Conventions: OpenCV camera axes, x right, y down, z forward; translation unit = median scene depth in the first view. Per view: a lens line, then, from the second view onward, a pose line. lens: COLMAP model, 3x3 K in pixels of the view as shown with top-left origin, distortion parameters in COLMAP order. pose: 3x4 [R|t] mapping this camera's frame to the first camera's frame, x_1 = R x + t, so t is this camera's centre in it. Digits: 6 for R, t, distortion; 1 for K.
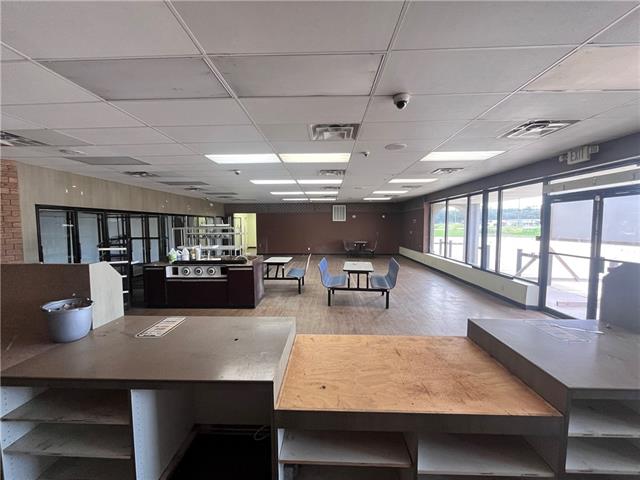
lens RADIAL K [[260.5, 0, 318.1], [0, 260.5, 239.4], [0, 0, 1]] dist [-0.001243, -0.000082]
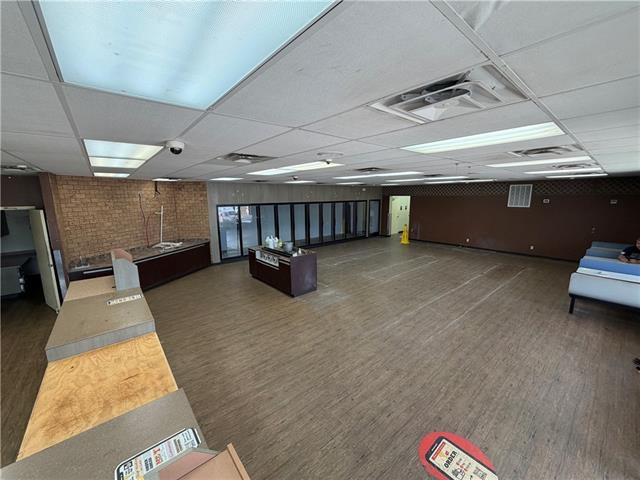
lens RADIAL K [[254.8, 0, 318.2], [0, 254.8, 239.6], [0, 0, 1]] dist [0.002012, 0.000224]
pose [[0.670249, 0.124232, -0.731664, 0.595153], [-0.036277, 0.990195, 0.134897, -0.142225], [0.741249, -0.063871, 0.668184, 0.310717]]
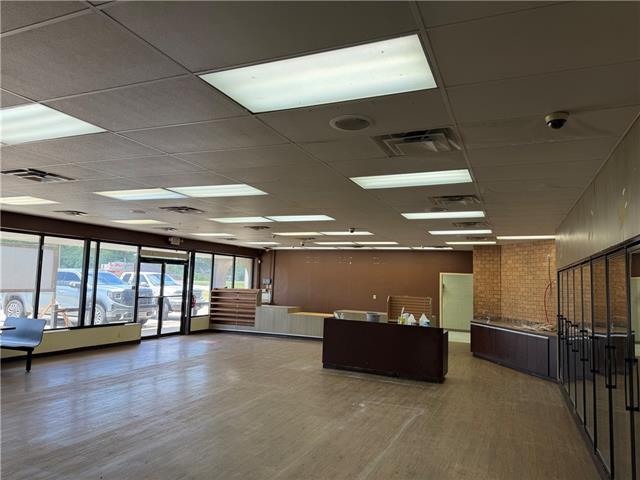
lens RADIAL K [[450.1, 0, 317.7], [0, 450.1, 242.2], [0, 0, 1]] dist [0.077941, -0.098570]
pose [[-0.930639, 0.001156, 0.365936, -0.795196], [-0.011085, 0.999447, -0.031347, -0.156145], [-0.365770, -0.033229, -0.930112, 2.572062]]
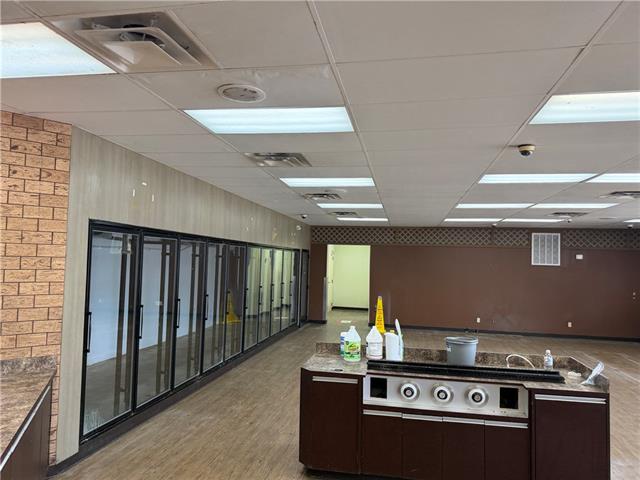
lens RADIAL K [[450.1, 0, 317.7], [0, 450.1, 242.2], [0, 0, 1]] dist [0.077941, -0.098570]
pose [[0.986862, 0.023332, -0.159873, -0.506286], [-0.039848, 0.994099, -0.100890, -0.027032], [0.156575, 0.105935, 0.981968, 0.252913]]
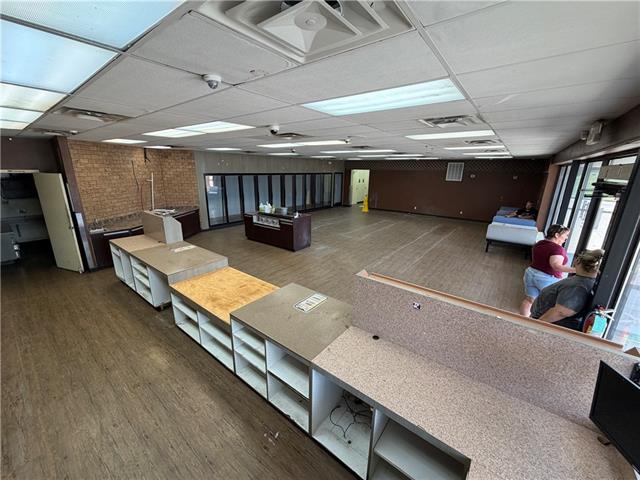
lens RADIAL K [[254.8, 0, 318.2], [0, 254.8, 239.6], [0, 0, 1]] dist [0.002012, 0.000224]
pose [[0.808210, 0.173595, -0.562726, 0.594278], [-0.053049, 0.973141, 0.224013, -0.113302], [0.586500, -0.151197, 0.795712, -0.025853]]
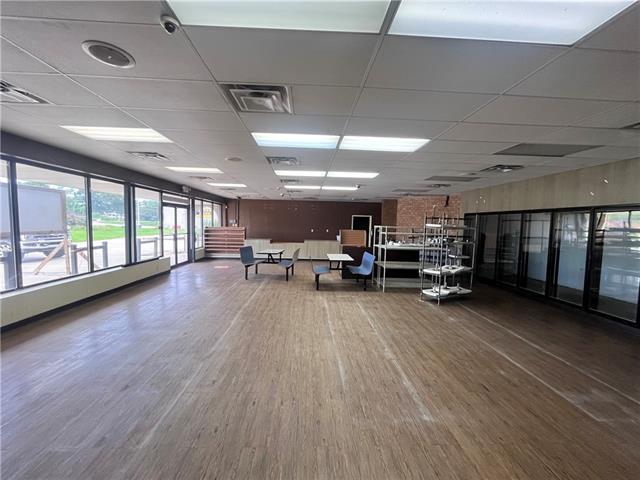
lens RADIAL K [[260.5, 0, 318.1], [0, 260.5, 239.4], [0, 0, 1]] dist [-0.001243, -0.000082]
pose [[-0.996831, -0.016354, -0.077854, 0.017433], [-0.025715, 0.992345, 0.120789, -0.133906], [0.075283, 0.122408, -0.989621, 2.396605]]
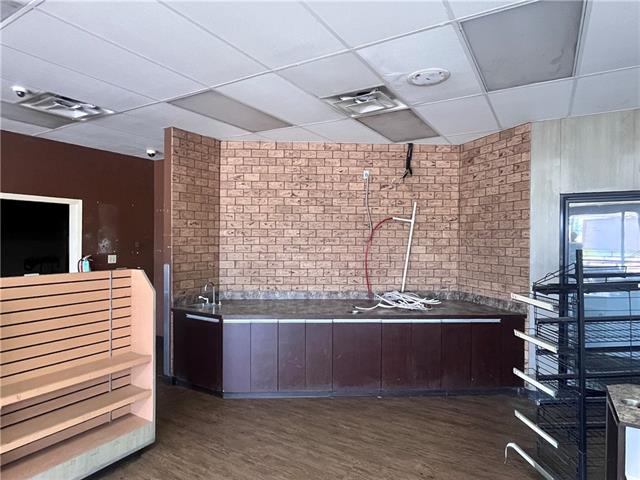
lens RADIAL K [[379.1, 0, 319.2], [0, 379.1, 243.2], [0, 0, 1]] dist [-0.003216, -0.000597]
pose [[-0.481718, 0.013682, -0.876219, -0.174410], [-0.056875, 0.997282, 0.046840, -0.041791], [0.874478, 0.072399, -0.479631, 0.852848]]
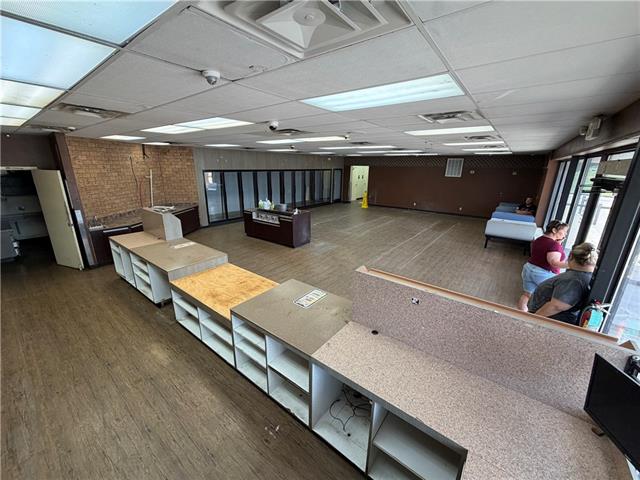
lens RADIAL K [[254.8, 0, 318.2], [0, 254.8, 239.6], [0, 0, 1]] dist [0.002012, 0.000224]
pose [[0.809824, 0.178941, -0.558718, 0.595604], [-0.050708, 0.970135, 0.237207, -0.113190], [0.584478, -0.163765, 0.794712, -0.027669]]
